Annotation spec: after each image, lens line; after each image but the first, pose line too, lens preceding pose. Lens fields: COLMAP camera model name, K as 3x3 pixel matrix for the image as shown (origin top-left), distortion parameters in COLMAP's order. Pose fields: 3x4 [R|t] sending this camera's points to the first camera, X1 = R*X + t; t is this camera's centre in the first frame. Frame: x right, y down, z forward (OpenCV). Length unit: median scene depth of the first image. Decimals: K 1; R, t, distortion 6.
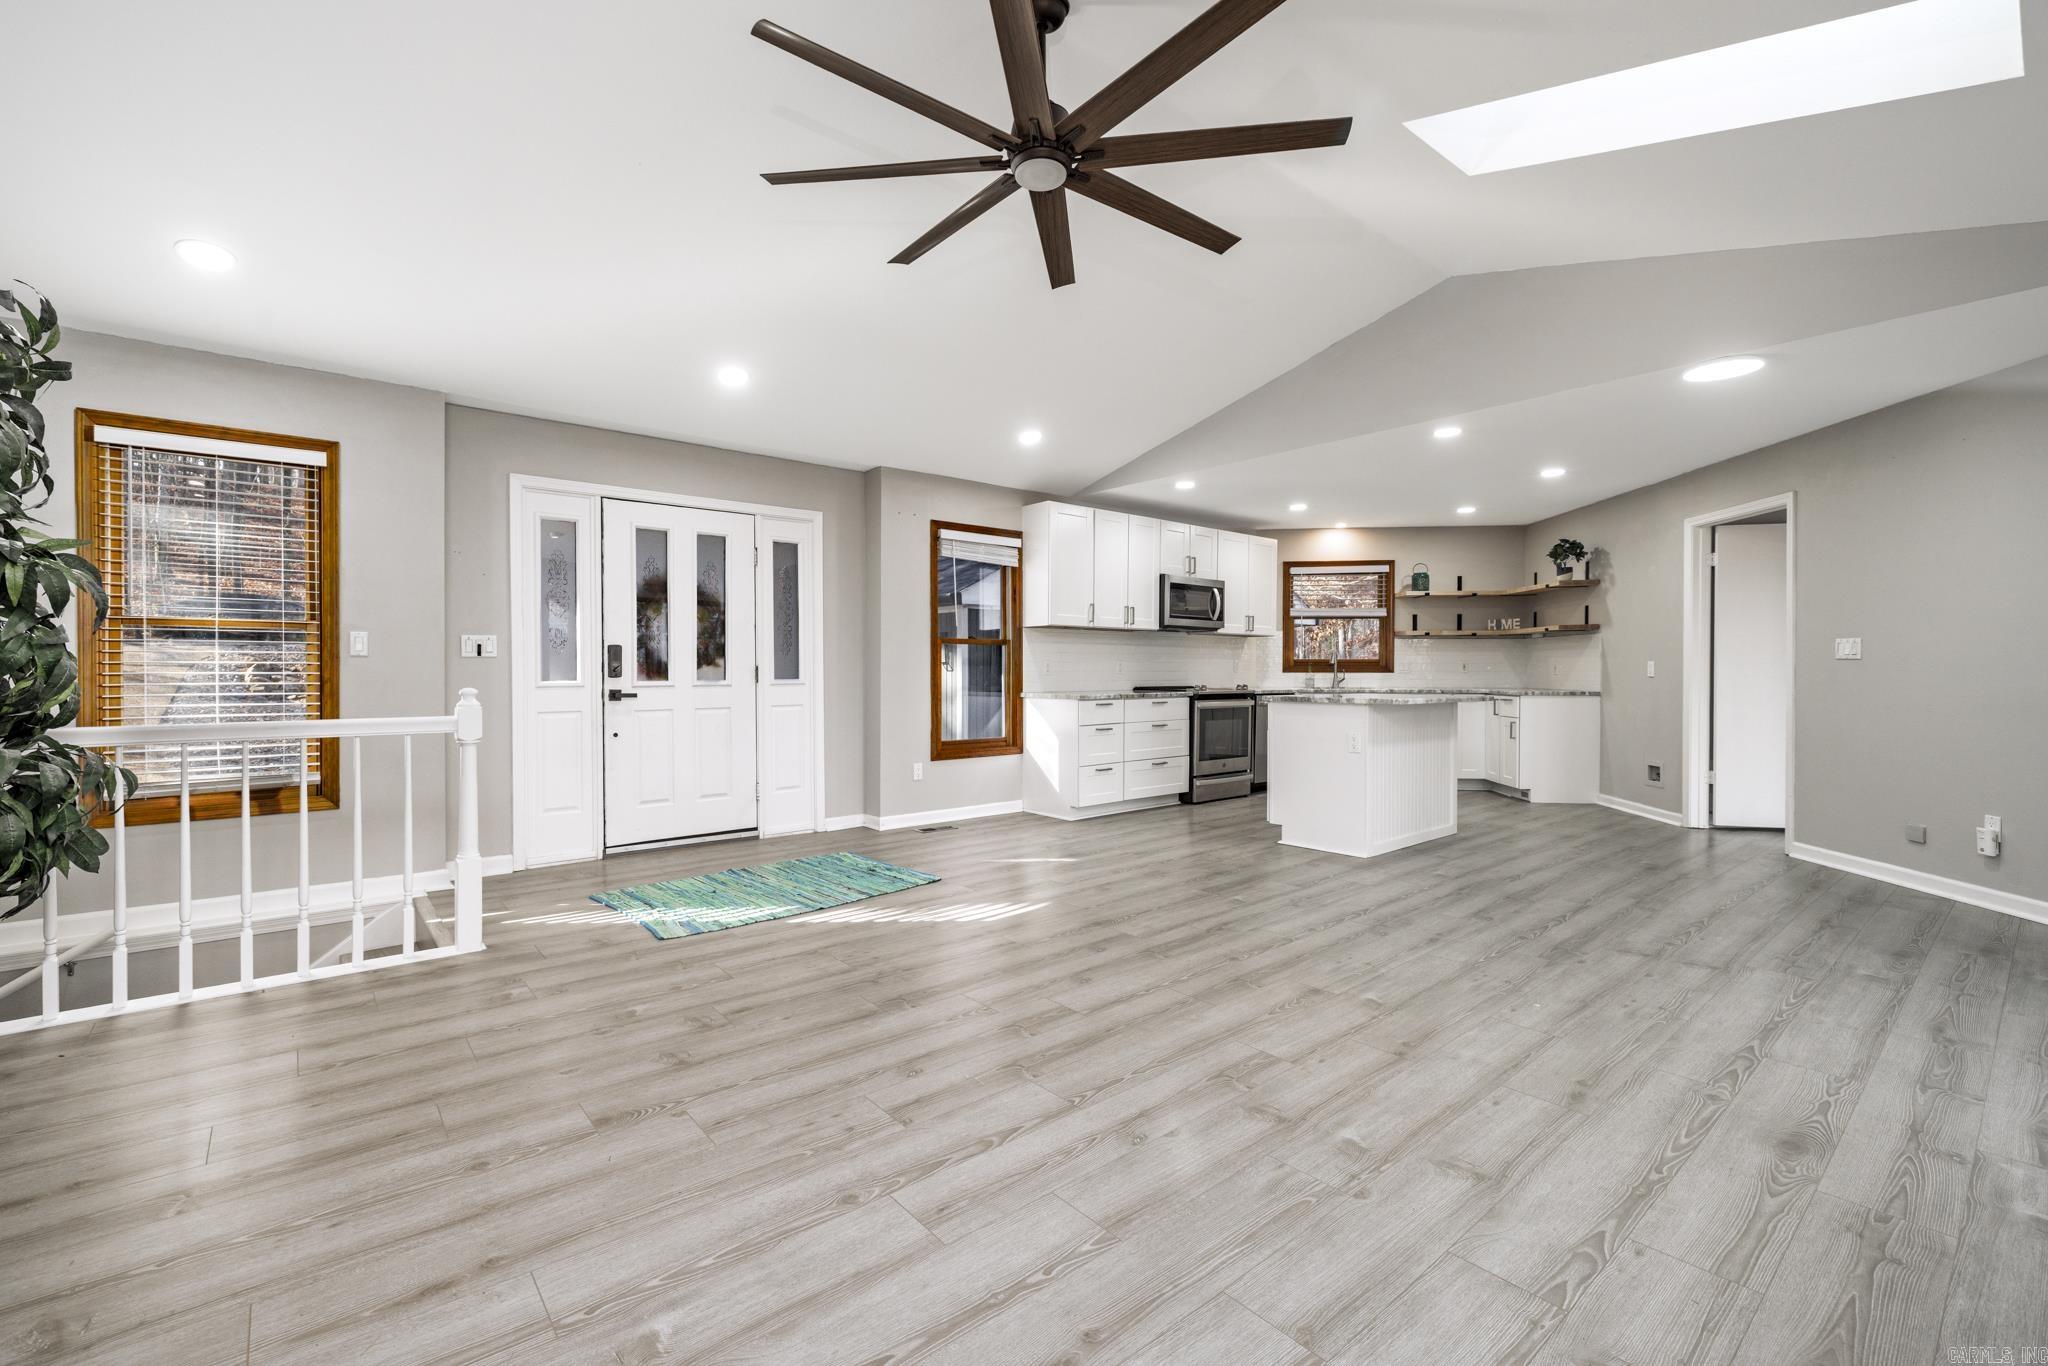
lens RADIAL K [[867.7, 0, 999.6], [0, 867.7, 672.9], [0, 0, 1]] dist [0.001852, 0.000401]
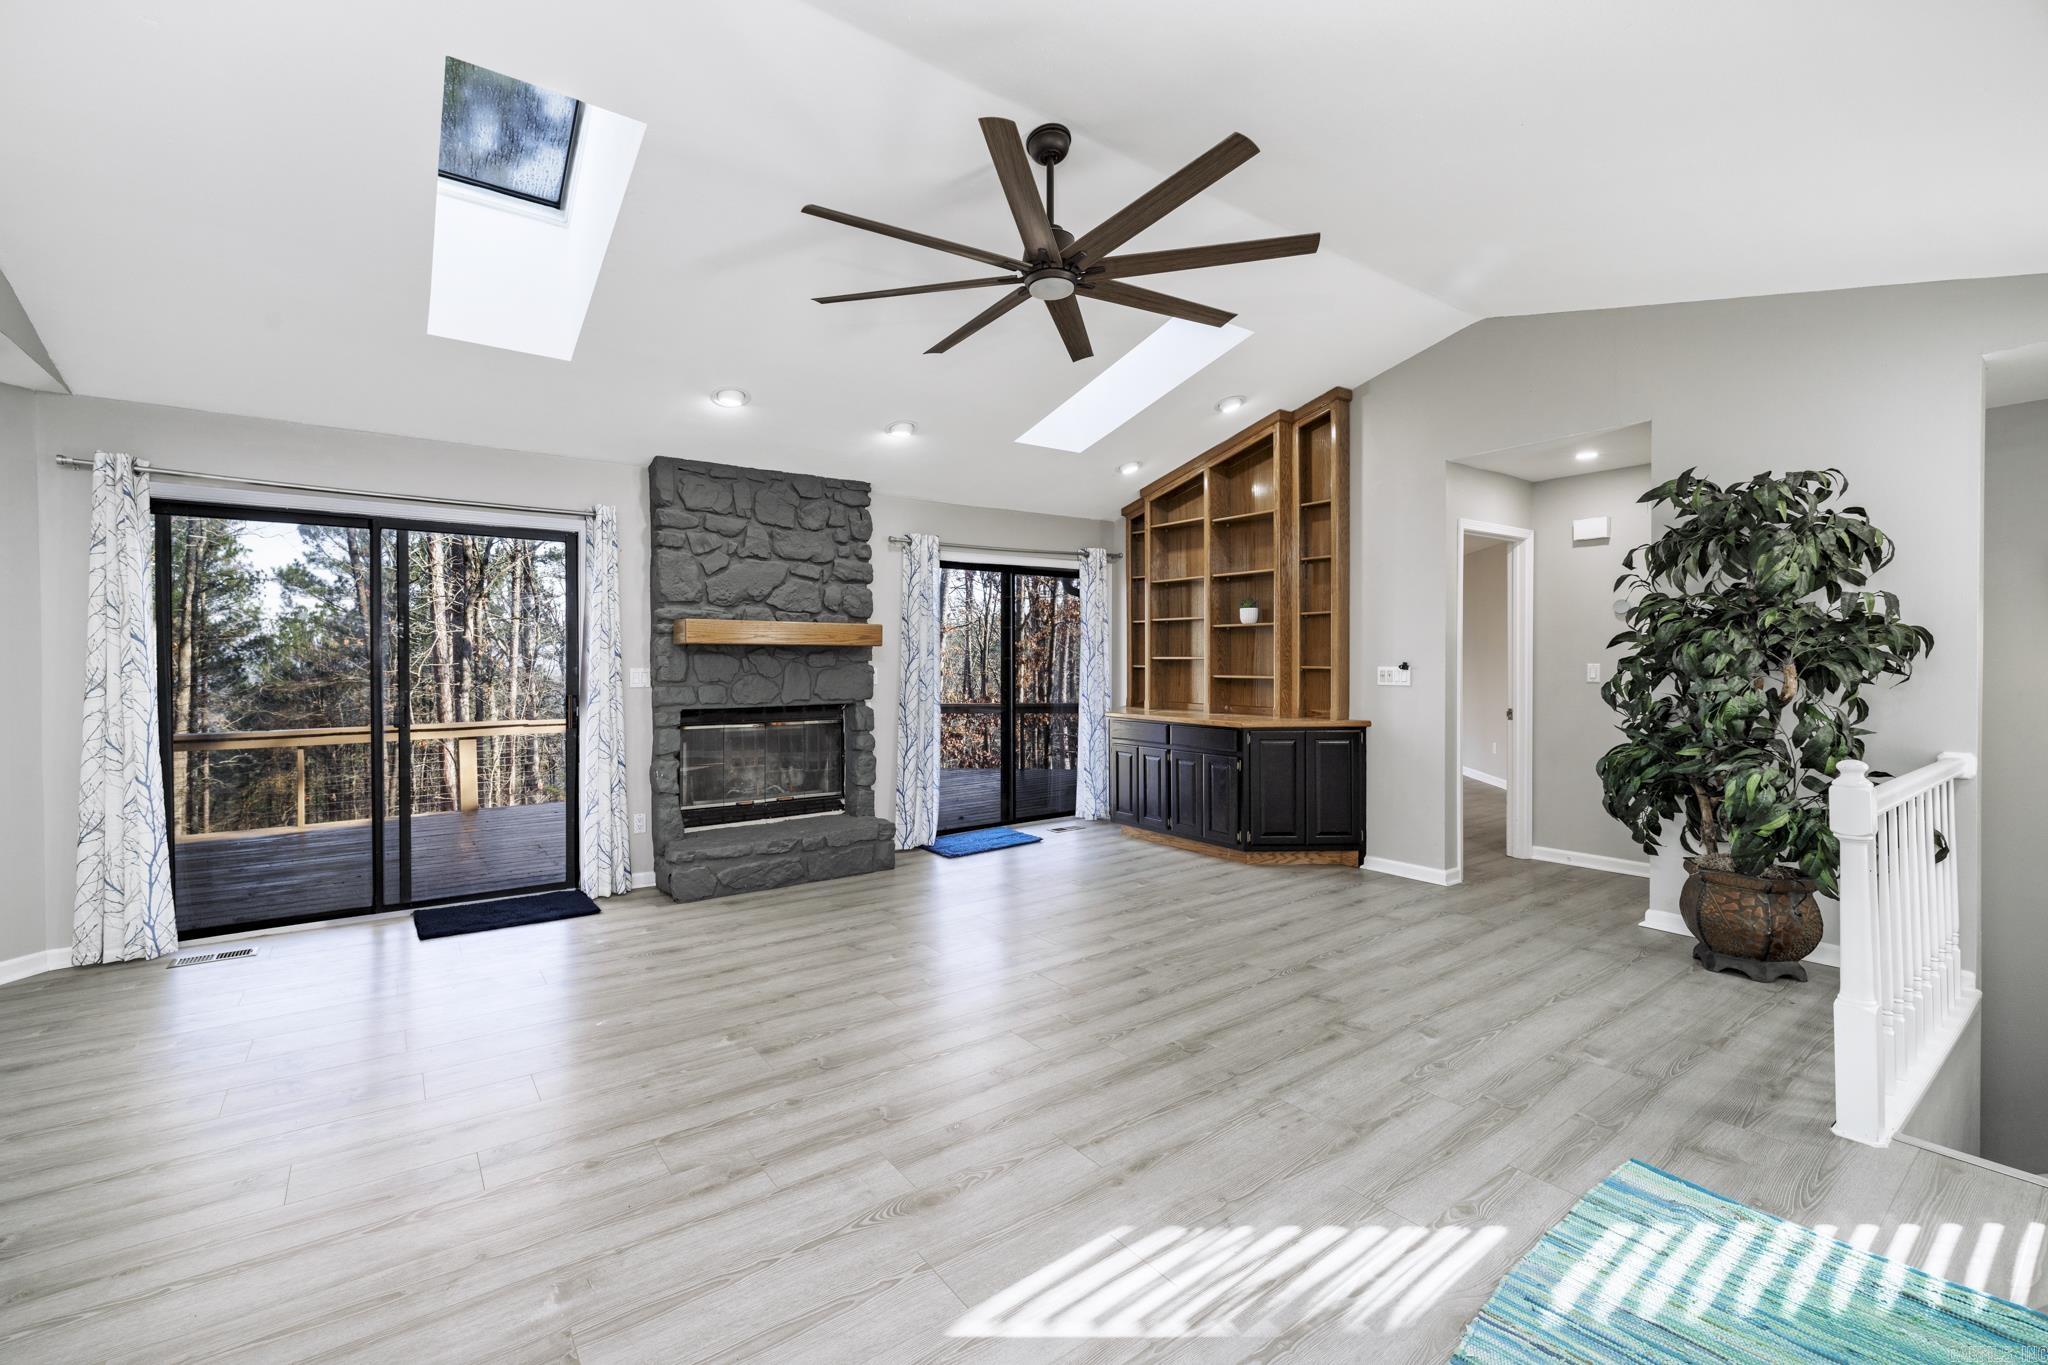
lens RADIAL K [[867.7, 0, 999.6], [0, 867.7, 672.4], [0, 0, 1]] dist [0.001852, 0.000401]
pose [[-0.998031, 0.001163, 0.062711, 0.048085], [0.002382, 0.999810, 0.019360, -0.093394], [-0.062676, 0.019471, -0.997844, 2.320000]]
